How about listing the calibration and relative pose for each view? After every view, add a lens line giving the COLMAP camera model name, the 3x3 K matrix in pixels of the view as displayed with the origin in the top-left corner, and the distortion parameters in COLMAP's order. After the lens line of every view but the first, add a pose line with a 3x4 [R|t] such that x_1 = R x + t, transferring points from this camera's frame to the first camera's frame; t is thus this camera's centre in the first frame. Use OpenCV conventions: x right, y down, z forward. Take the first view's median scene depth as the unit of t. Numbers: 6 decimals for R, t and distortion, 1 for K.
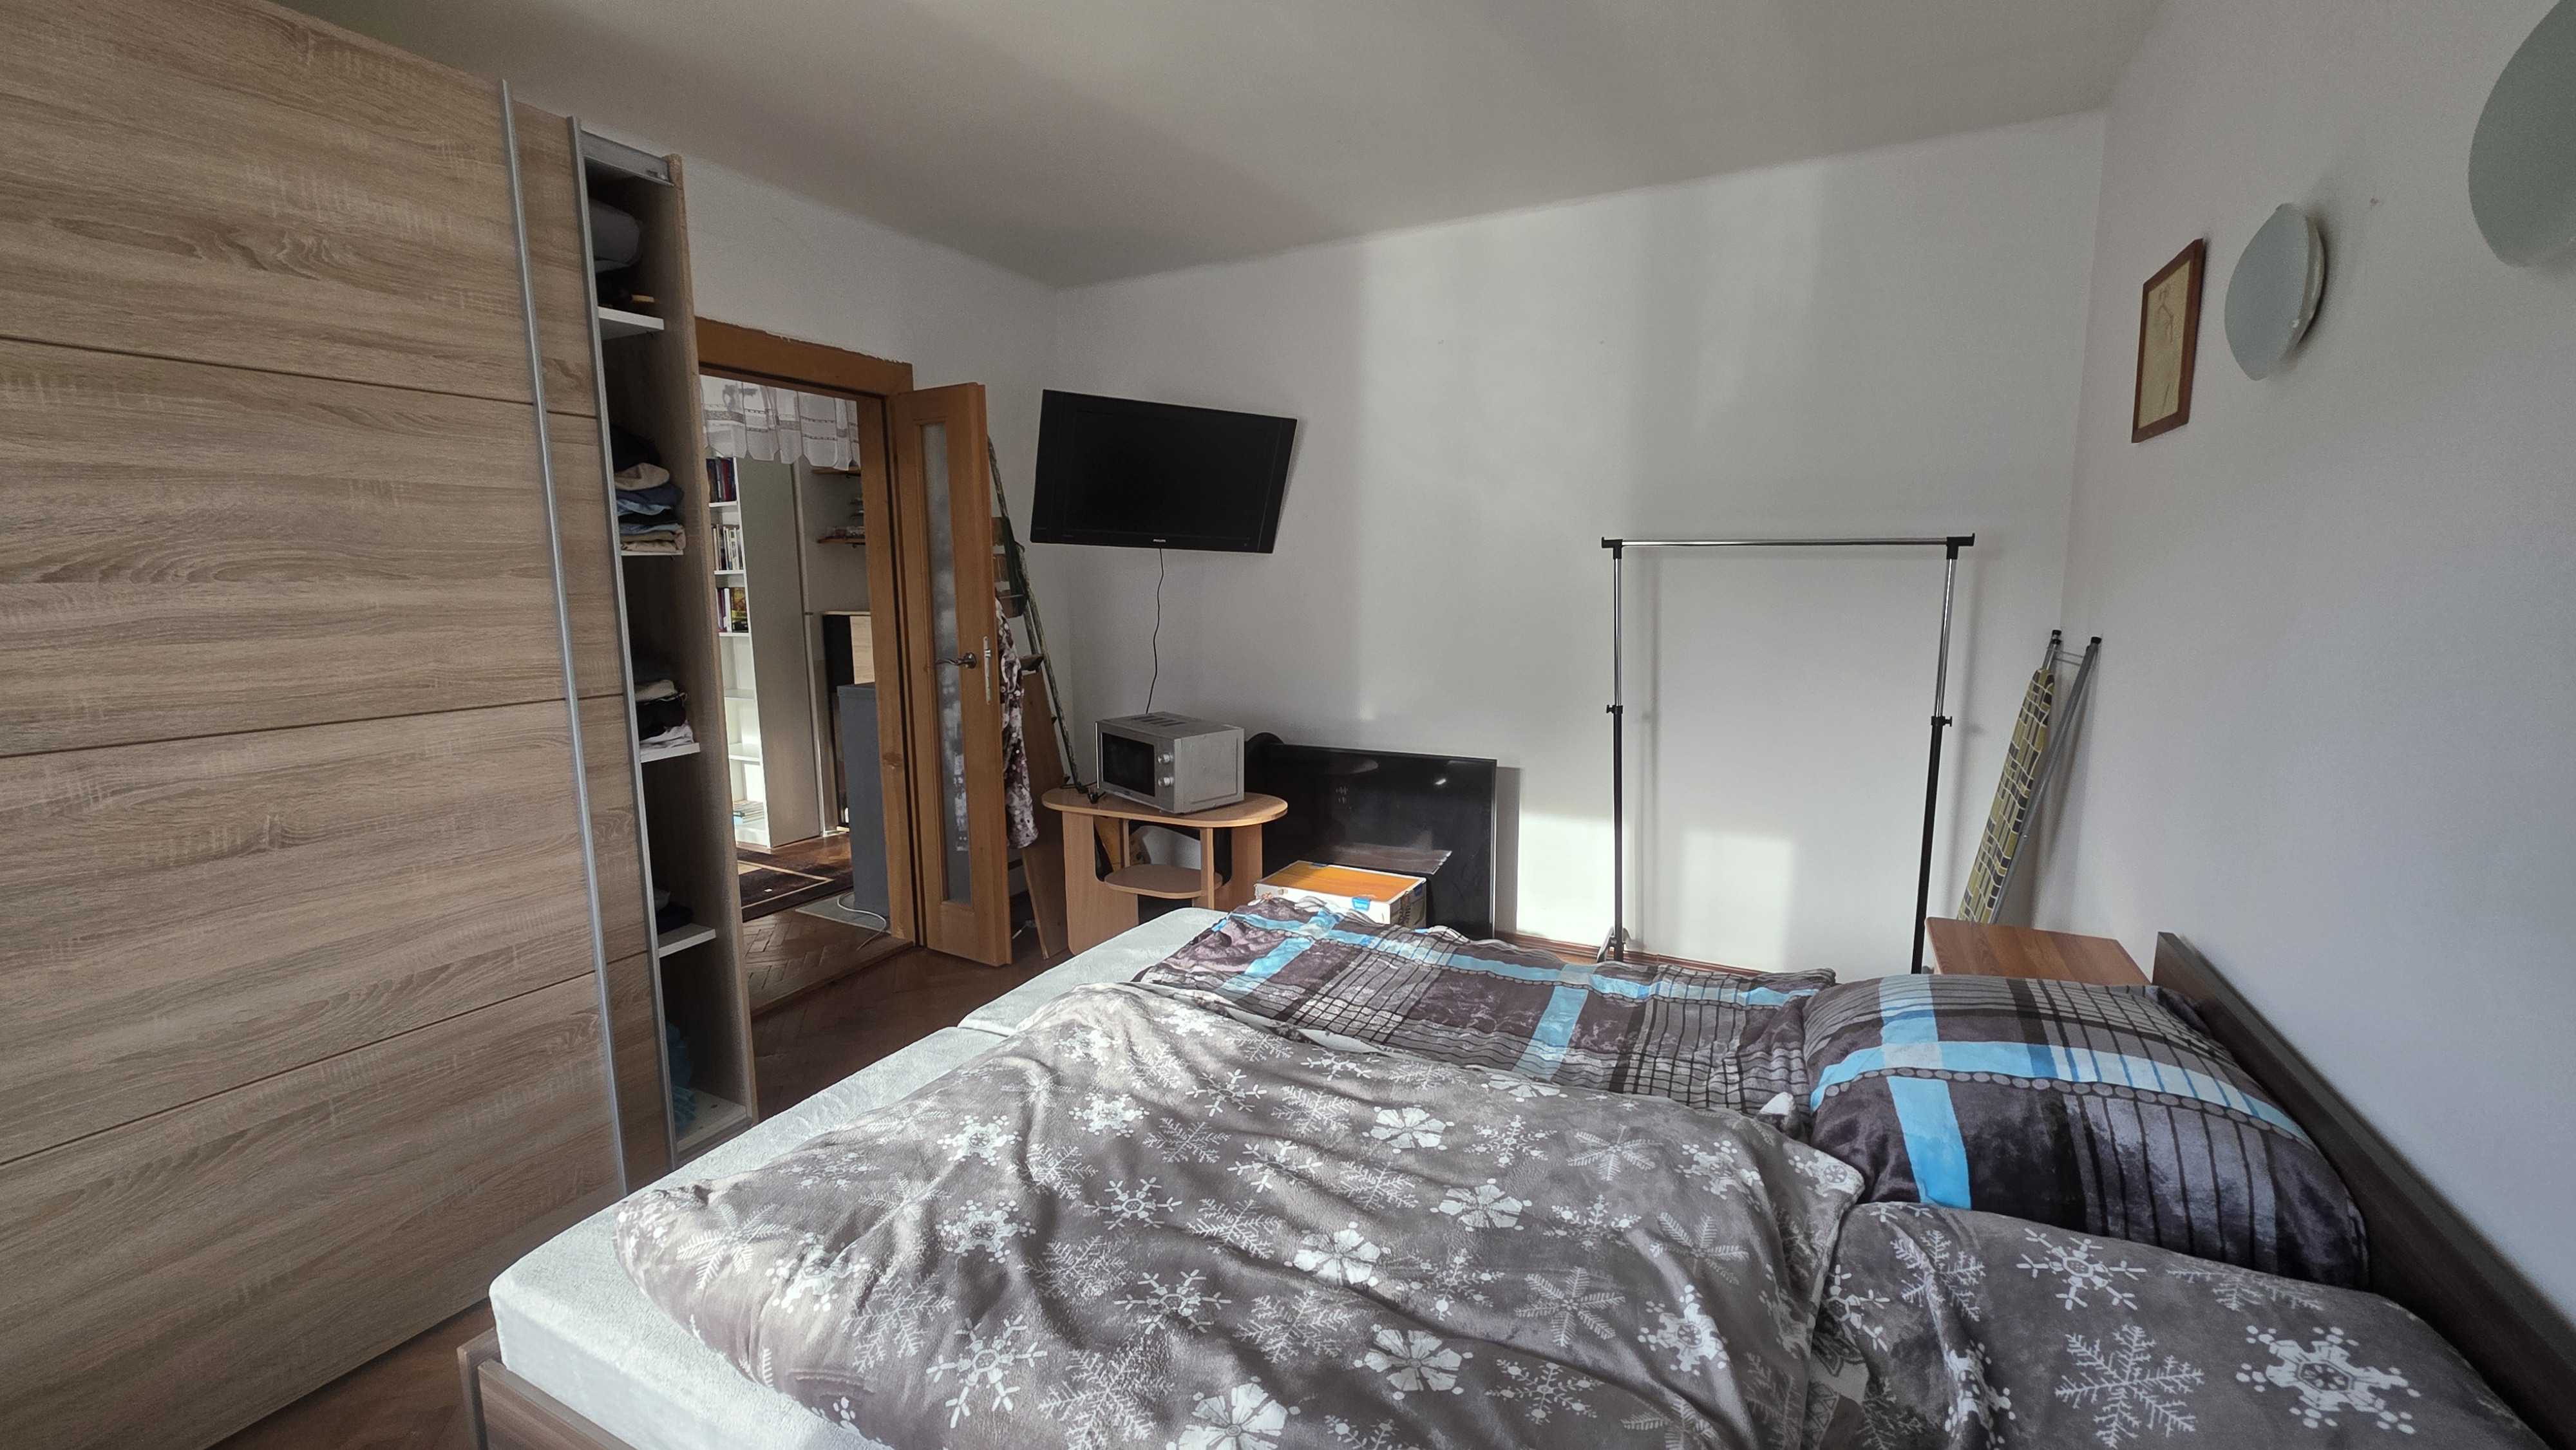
lens RADIAL K [[1033.8, 0, 1279.8], [0, 1033.8, 724.4], [0, 0, 1]] dist [-0.001307, 0.000468]
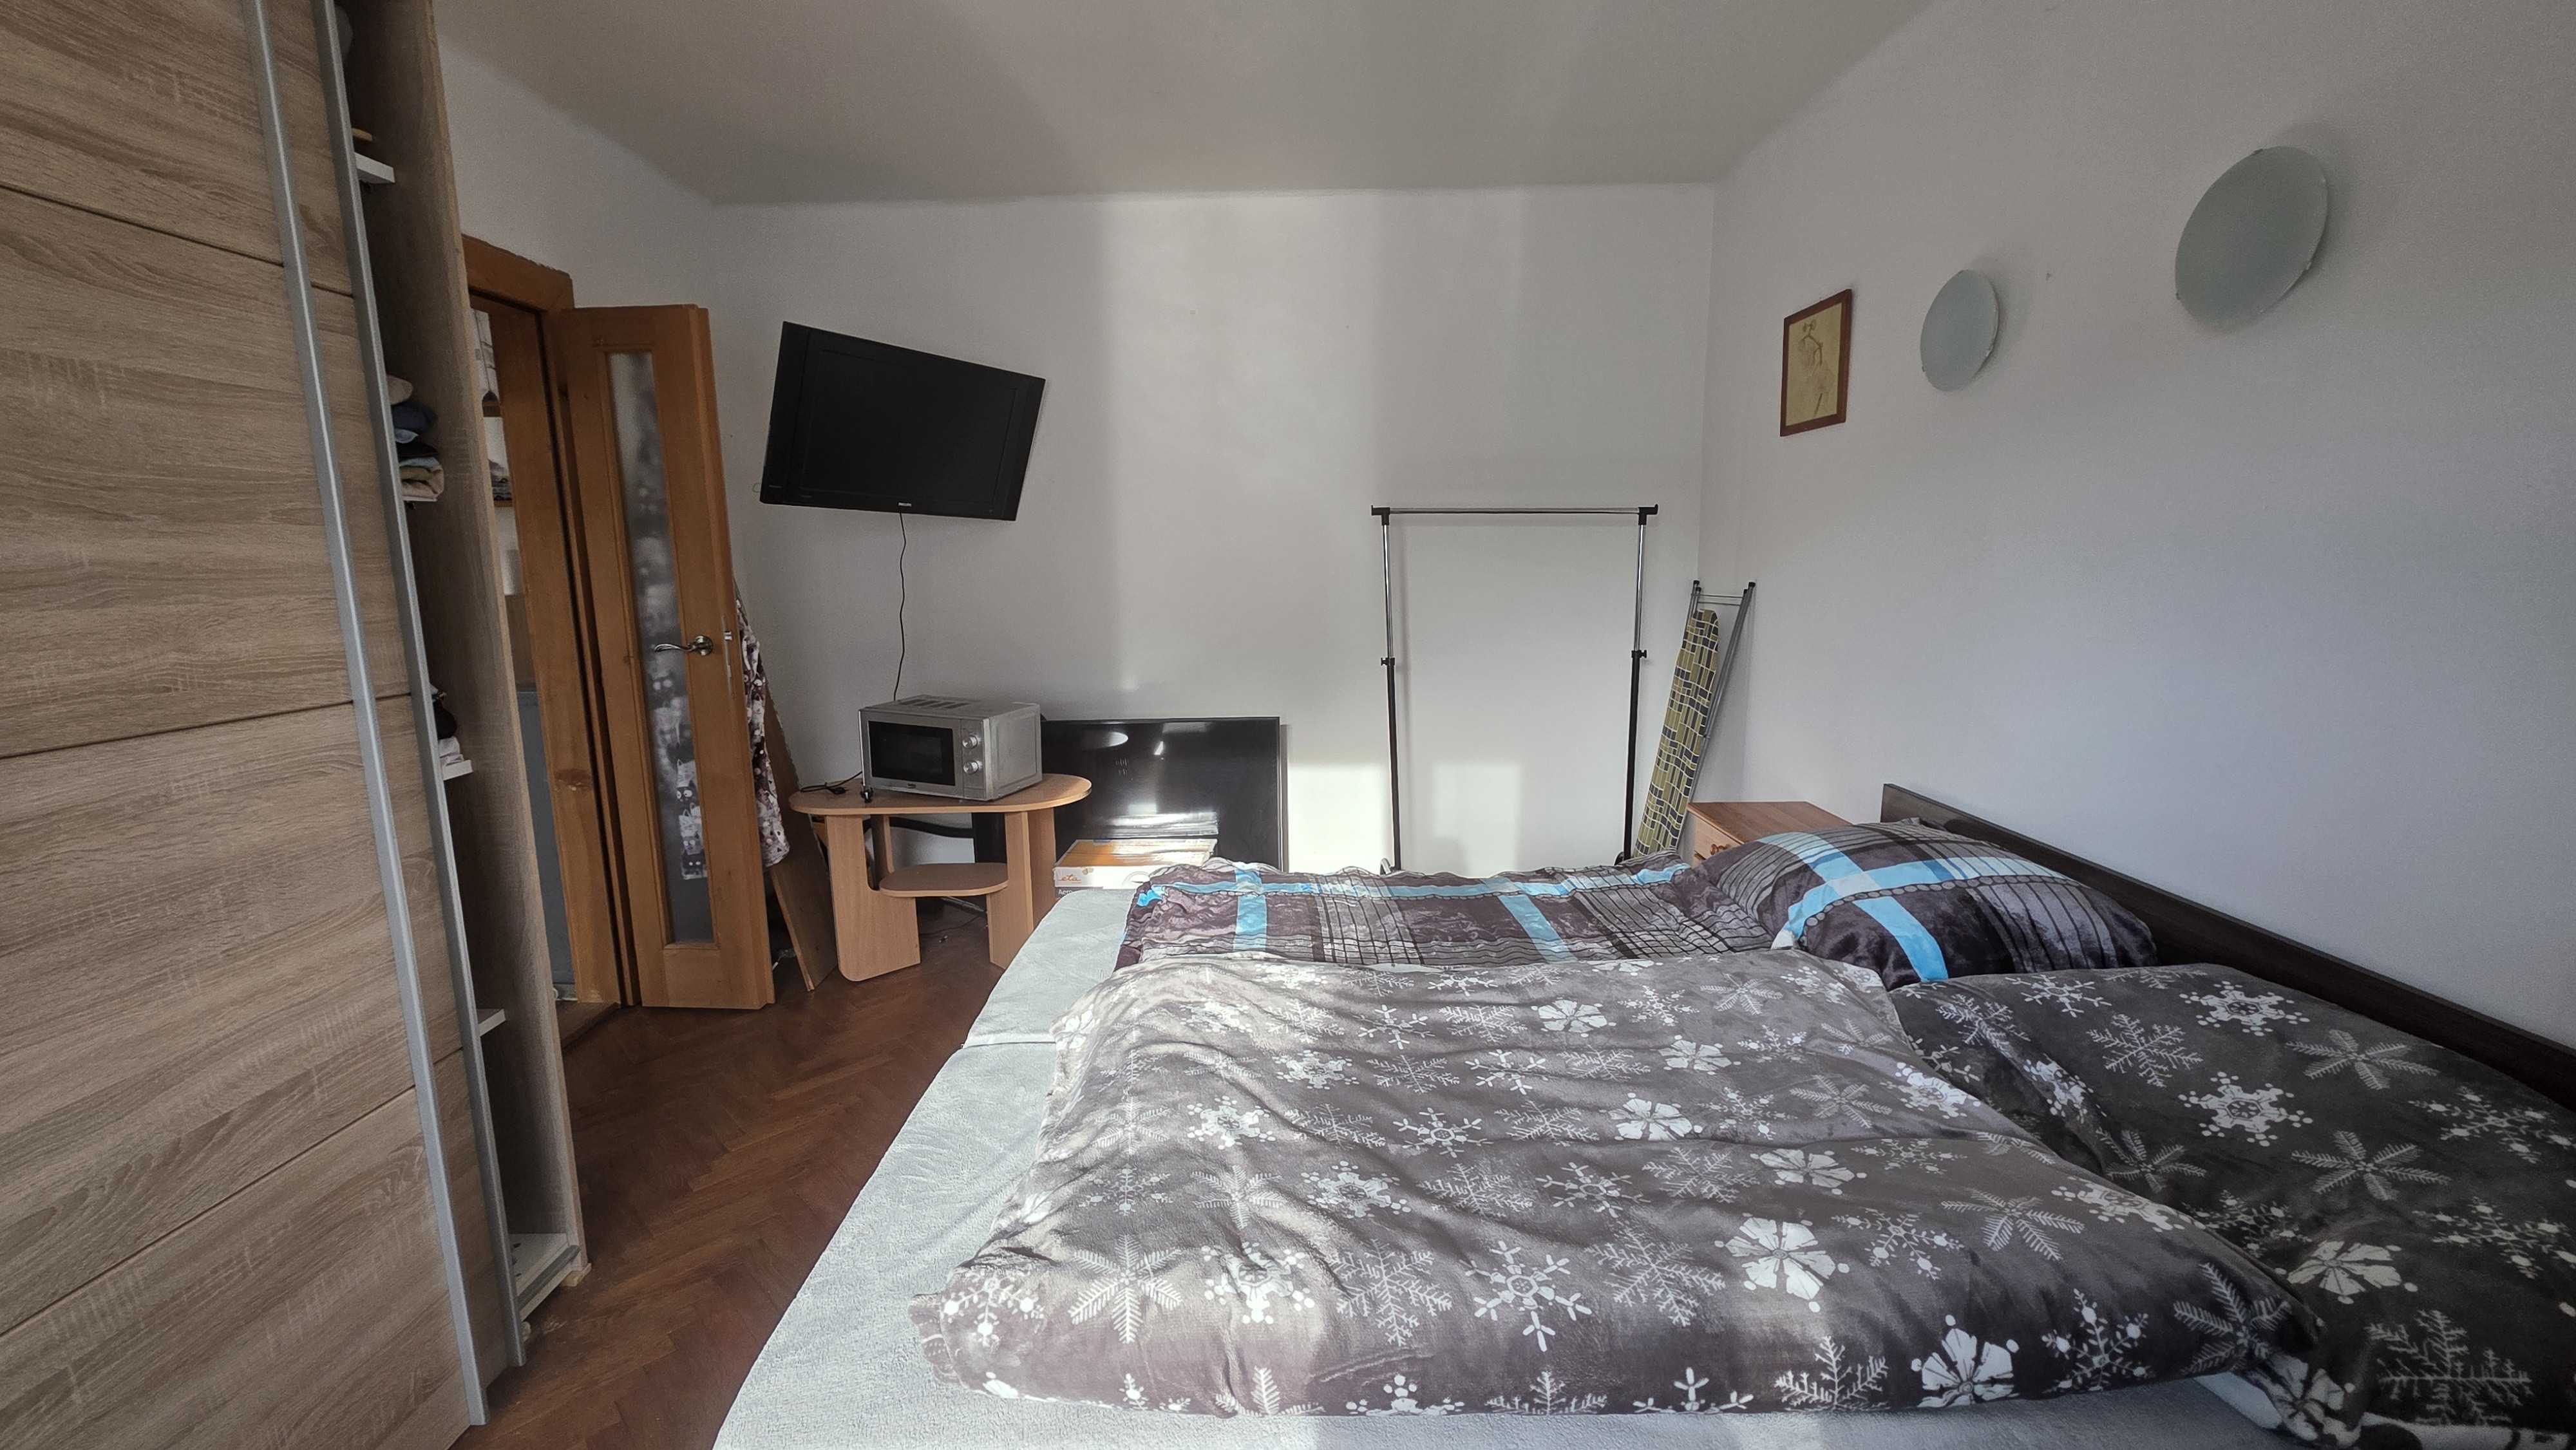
lens RADIAL K [[1030.4, 0, 1277.7], [0, 1030.4, 721.4], [0, 0, 1]] dist [-0.000197, 0.000340]
pose [[0.890581, -0.078831, 0.447942, -0.501846], [0.073514, 0.996864, 0.029275, 0.014913], [-0.448845, 0.006858, 0.893583, 0.119292]]
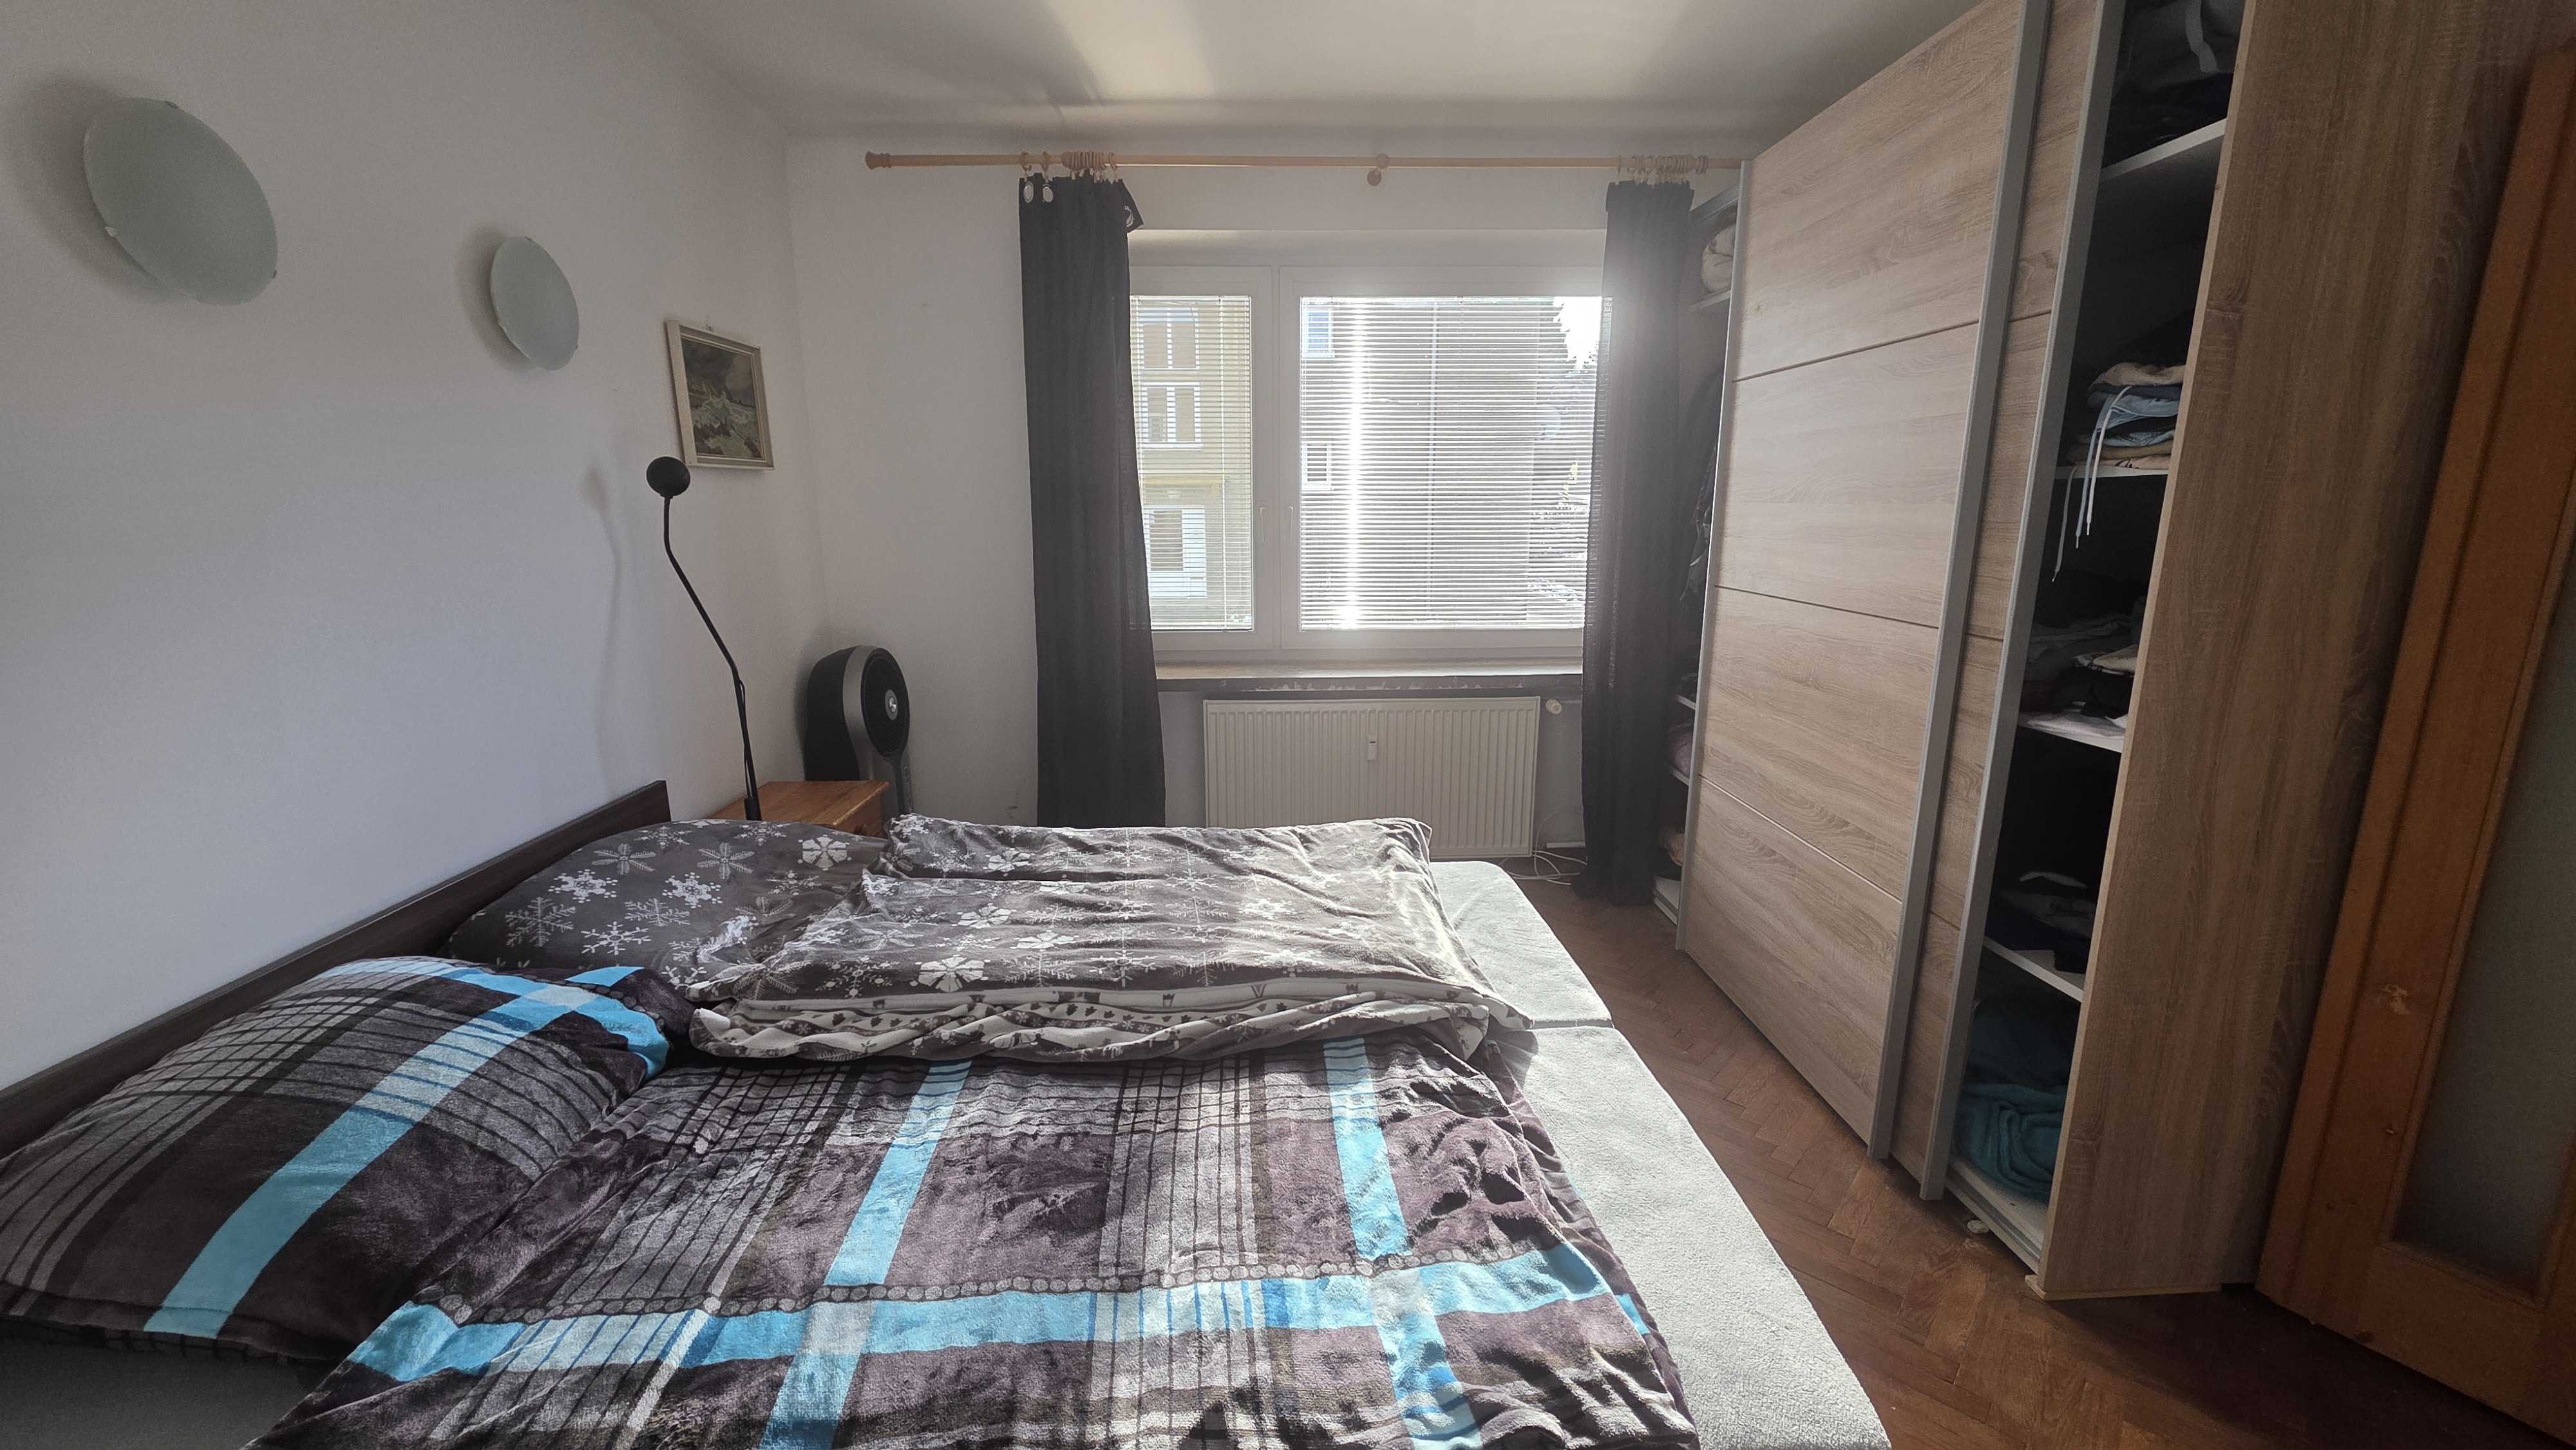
lens RADIAL K [[1030.4, 0, 1277.7], [0, 1030.4, 721.4], [0, 0, 1]] dist [-0.000197, 0.000340]
pose [[-0.874316, 0.113932, -0.471796, 0.358787], [-0.058705, 0.940098, 0.335811, -0.257839], [0.481794, 0.321302, -0.815254, 1.686682]]
